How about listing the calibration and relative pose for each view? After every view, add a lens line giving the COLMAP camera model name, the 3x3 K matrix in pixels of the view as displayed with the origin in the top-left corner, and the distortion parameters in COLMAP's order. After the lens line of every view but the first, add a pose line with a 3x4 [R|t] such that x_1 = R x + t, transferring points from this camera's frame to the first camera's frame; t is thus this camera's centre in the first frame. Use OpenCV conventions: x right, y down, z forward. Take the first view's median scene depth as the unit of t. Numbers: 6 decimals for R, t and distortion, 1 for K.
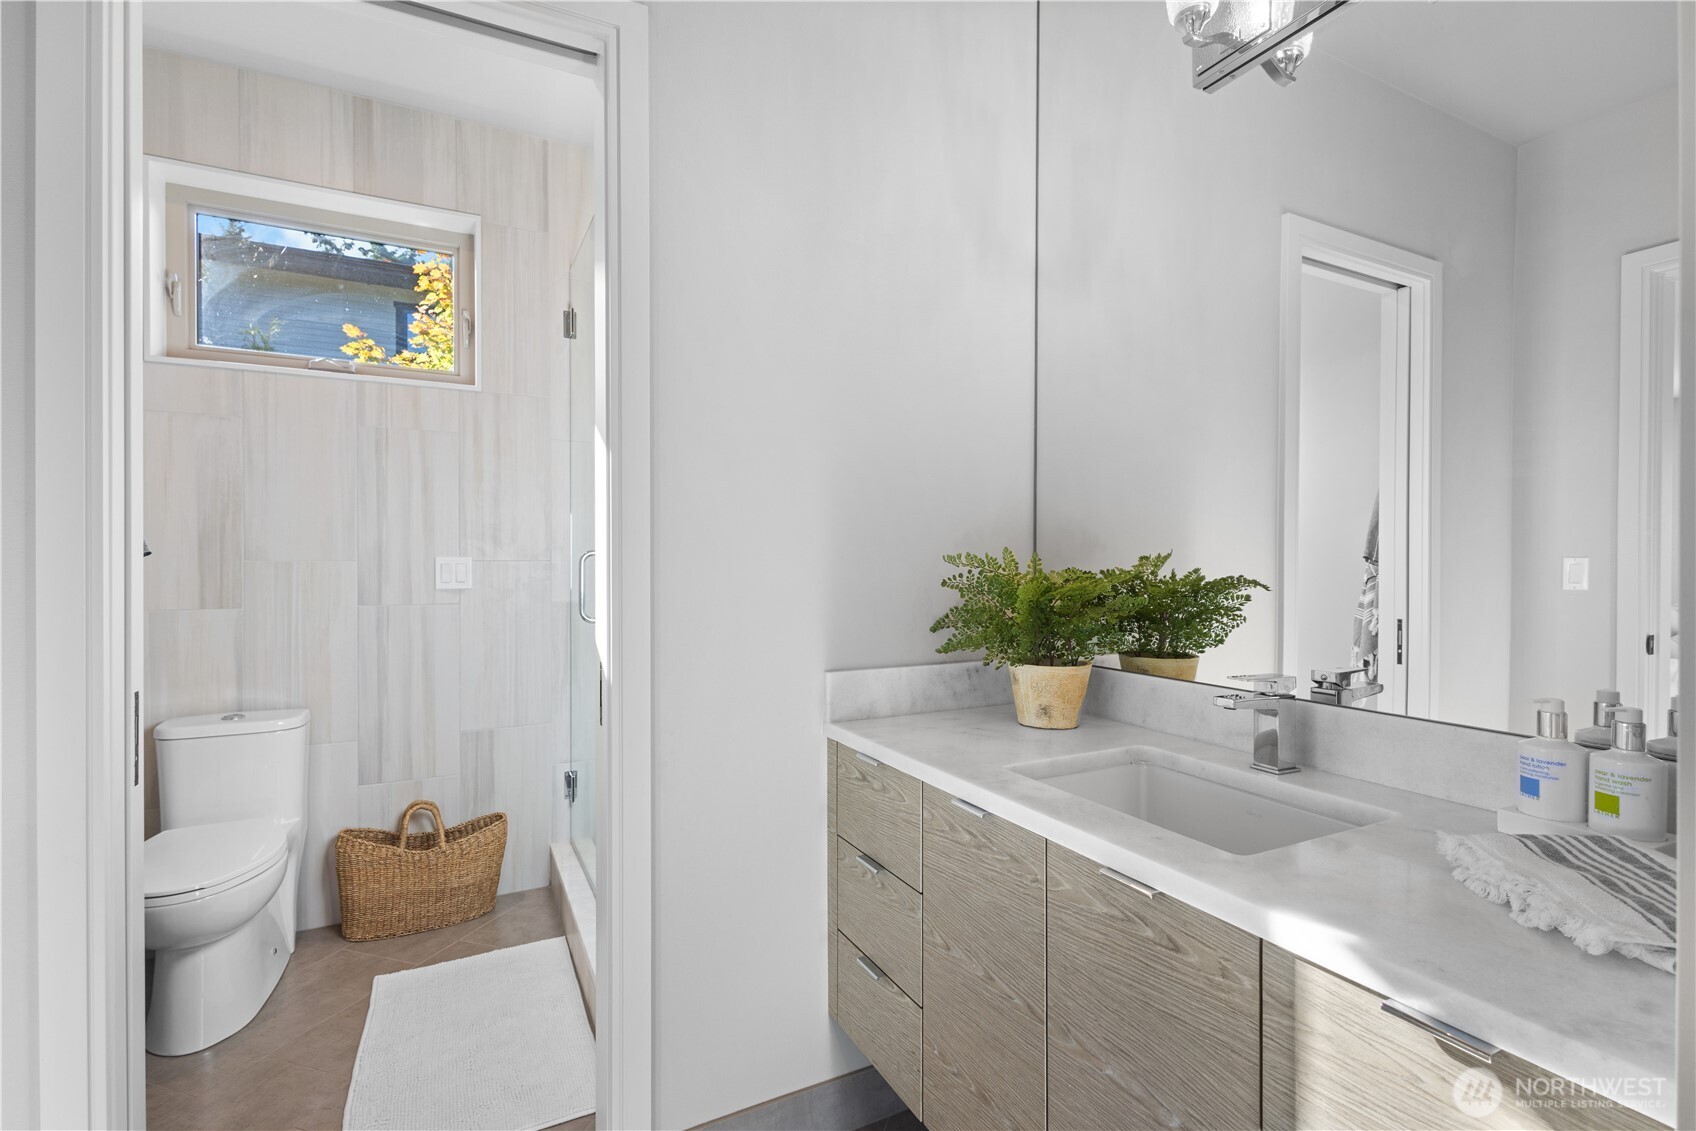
lens RADIAL K [[778.7, 0, 850.6], [0, 778.7, 570.0], [0, 0, 1]] dist [0.010990, -0.000943]
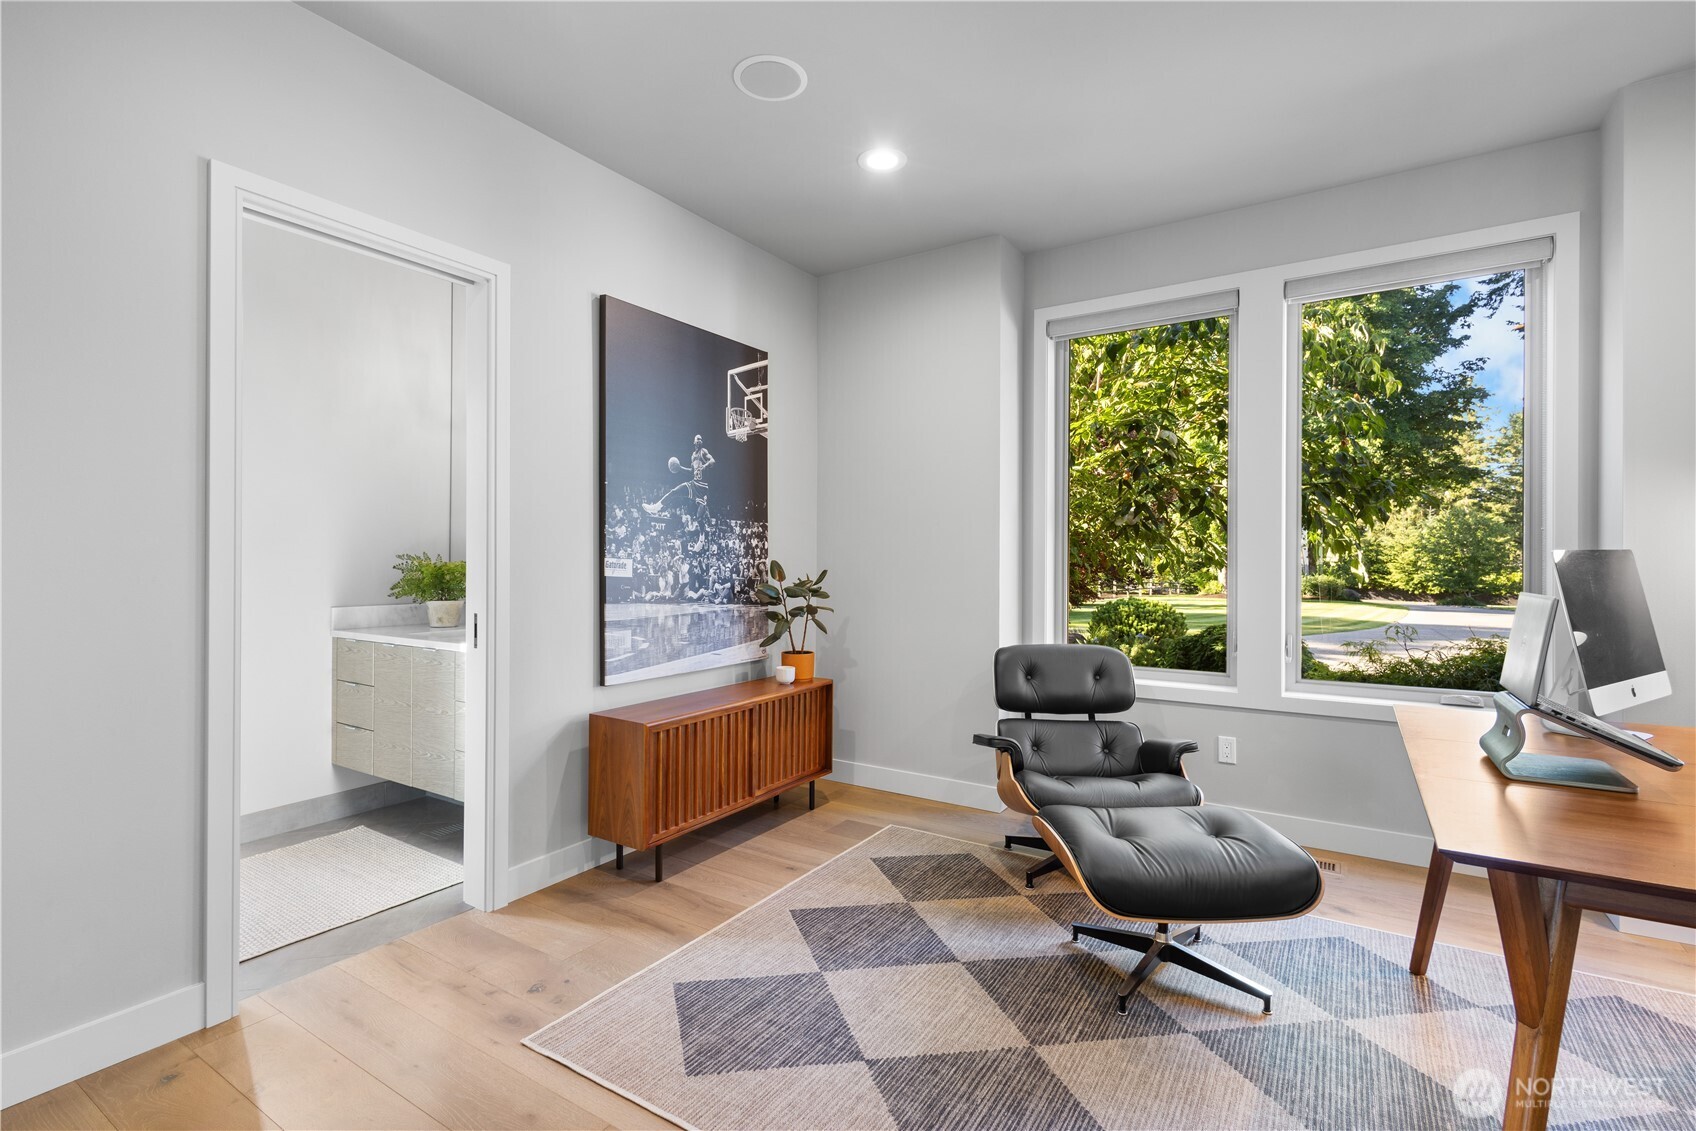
lens RADIAL K [[778.7, 0, 856.0], [0, 778.7, 560.0], [0, 0, 1]] dist [0.010990, -0.000943]
pose [[0.856062, 0.001743, 0.516870, 0.094377], [-0.003311, 0.999992, 0.002112, -0.013646], [-0.516862, -0.003519, 0.856062, -1.642561]]
